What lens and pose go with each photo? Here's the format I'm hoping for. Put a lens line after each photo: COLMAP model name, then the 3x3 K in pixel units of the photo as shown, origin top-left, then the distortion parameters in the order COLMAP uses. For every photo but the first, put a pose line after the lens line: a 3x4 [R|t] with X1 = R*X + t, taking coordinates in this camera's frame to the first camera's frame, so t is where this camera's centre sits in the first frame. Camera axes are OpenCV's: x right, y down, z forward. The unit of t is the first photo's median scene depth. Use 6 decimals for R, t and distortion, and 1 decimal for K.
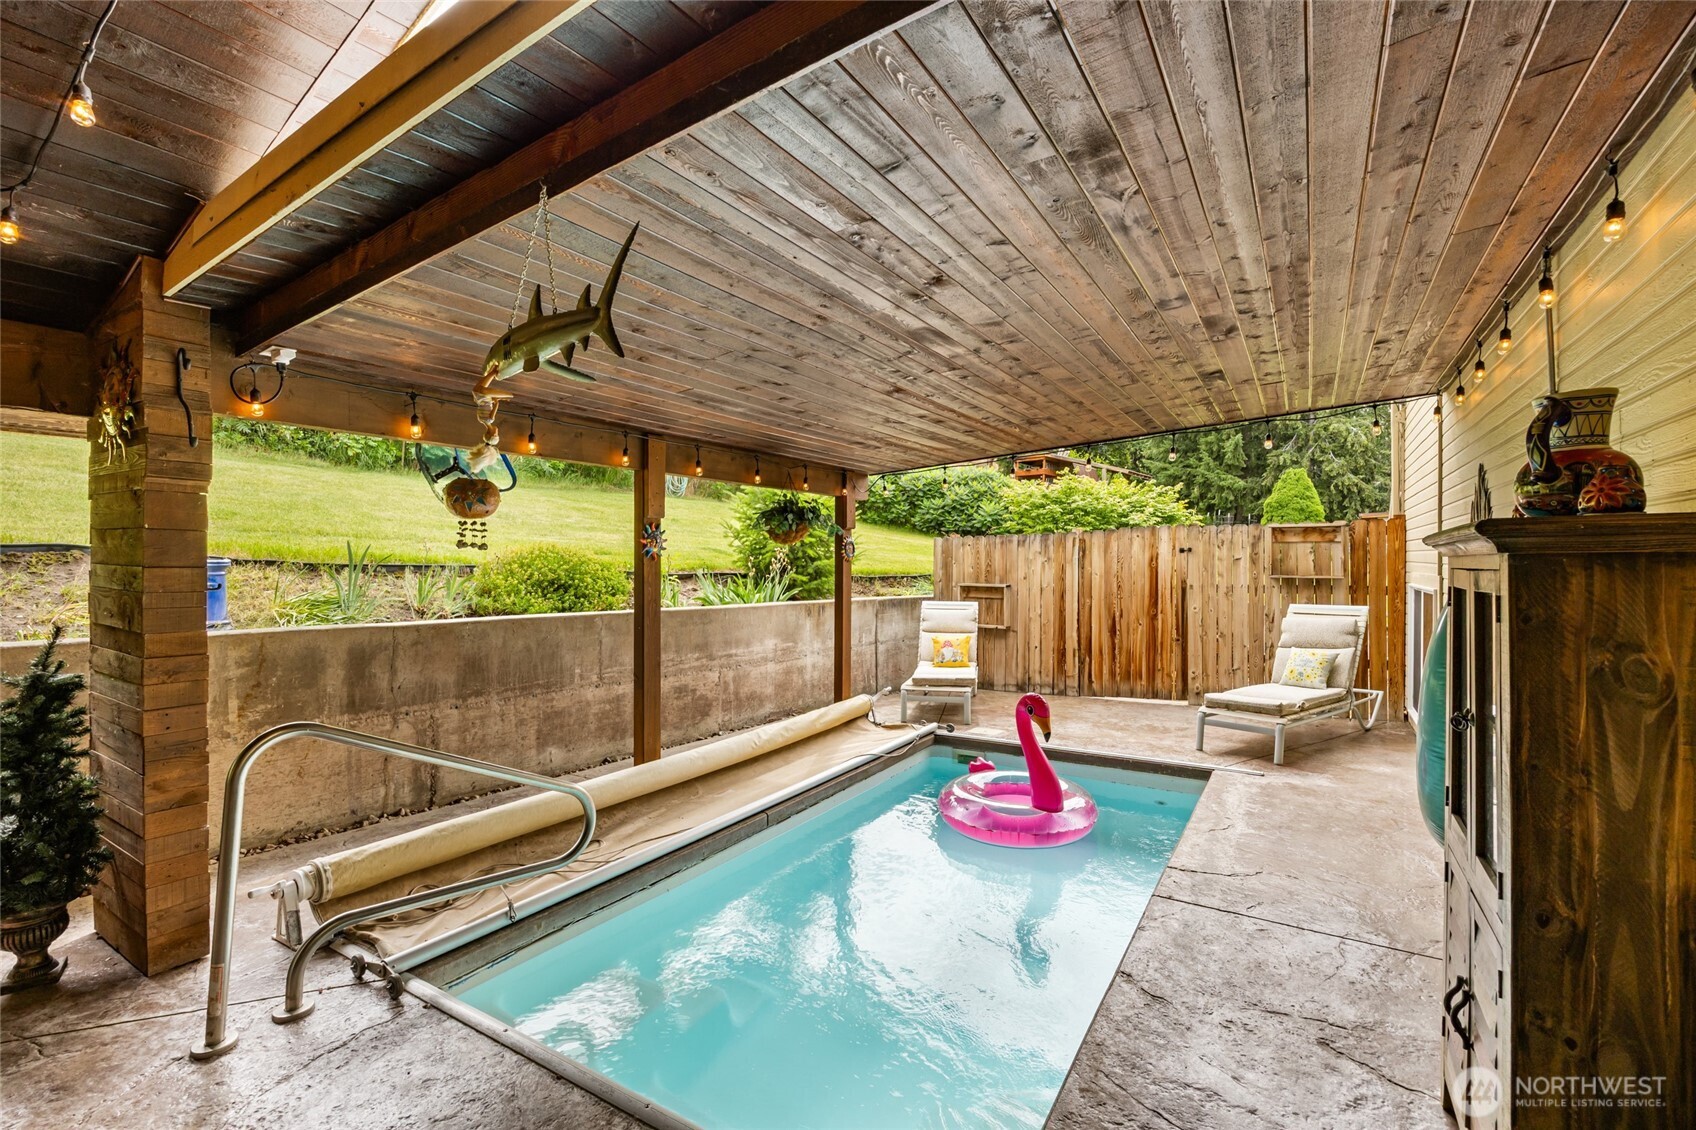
lens RADIAL K [[746.6, 0, 849.9], [0, 746.6, 565.4], [0, 0, 1]] dist [-0.015314, 0.000470]
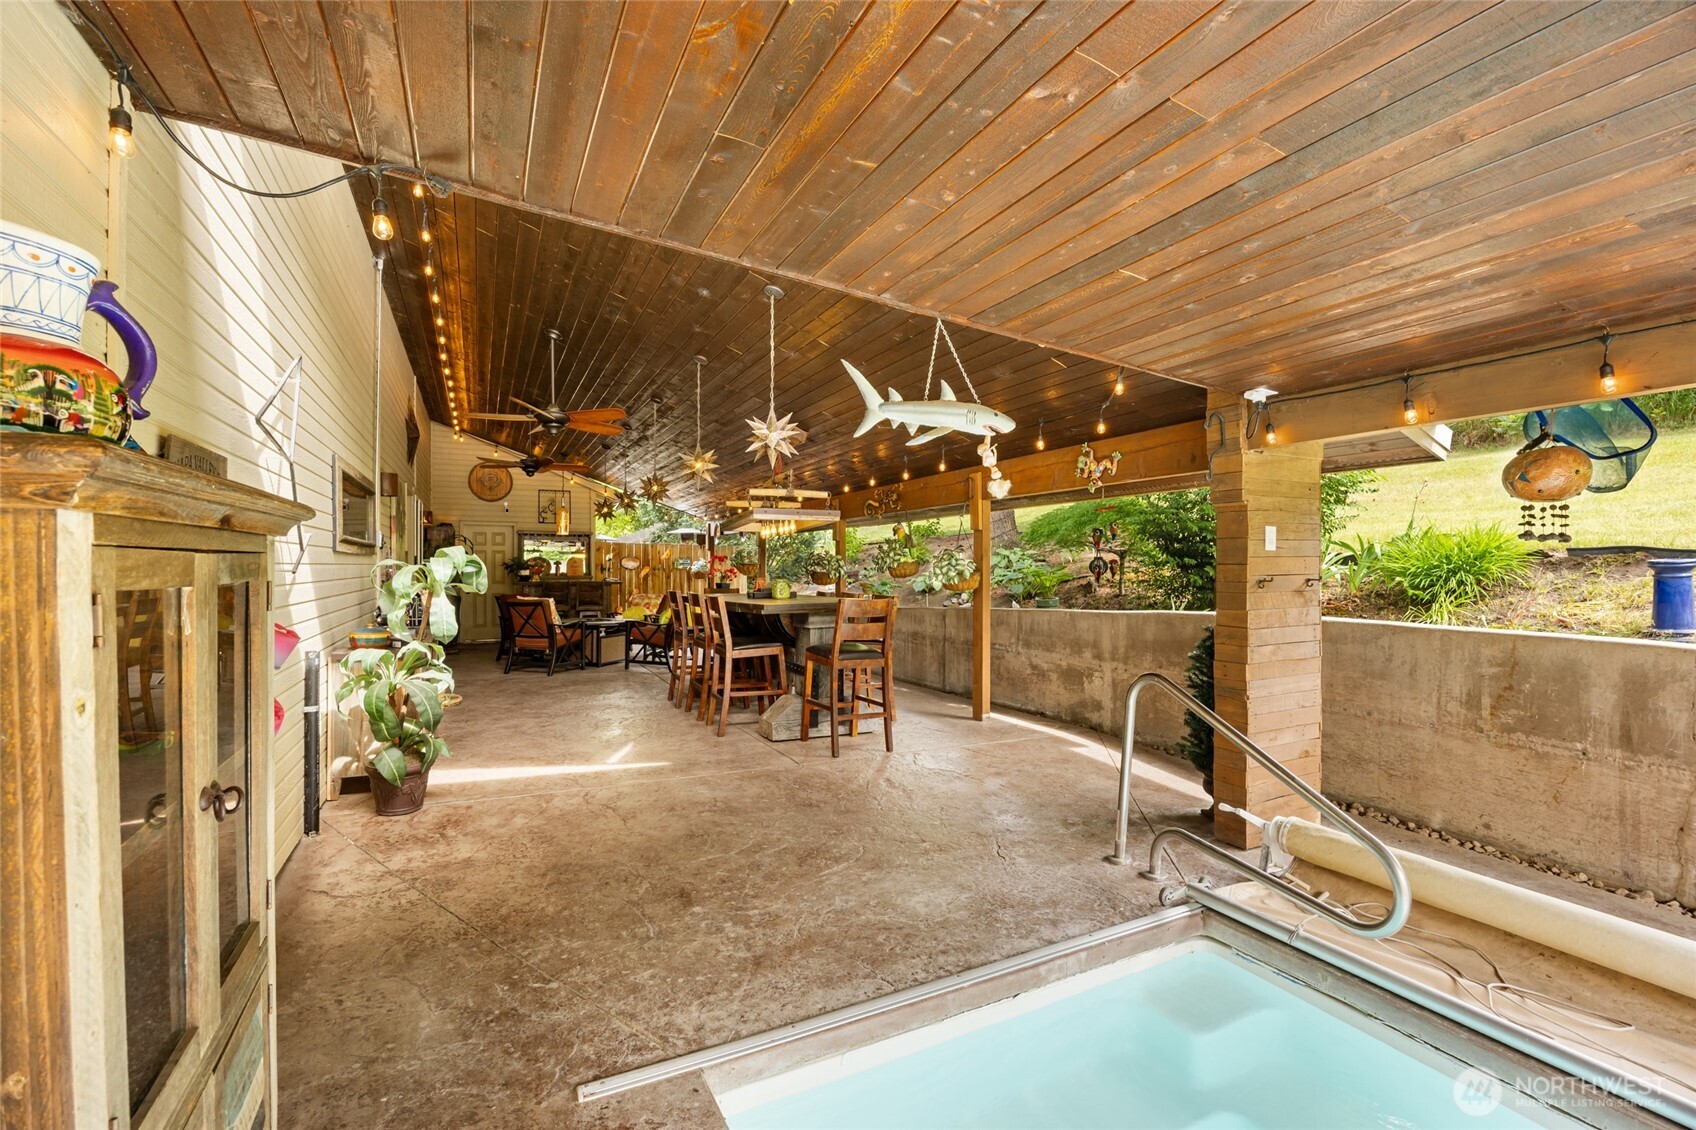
lens RADIAL K [[740.6, 0, 852.0], [0, 740.6, 567.0], [0, 0, 1]] dist [-0.015563, 0.000102]
pose [[-0.519197, 0.000335, -0.854654, 0.425381], [-0.005314, 0.999979, 0.003620, 0.003654], [0.854638, 0.006421, -0.519185, 0.687131]]
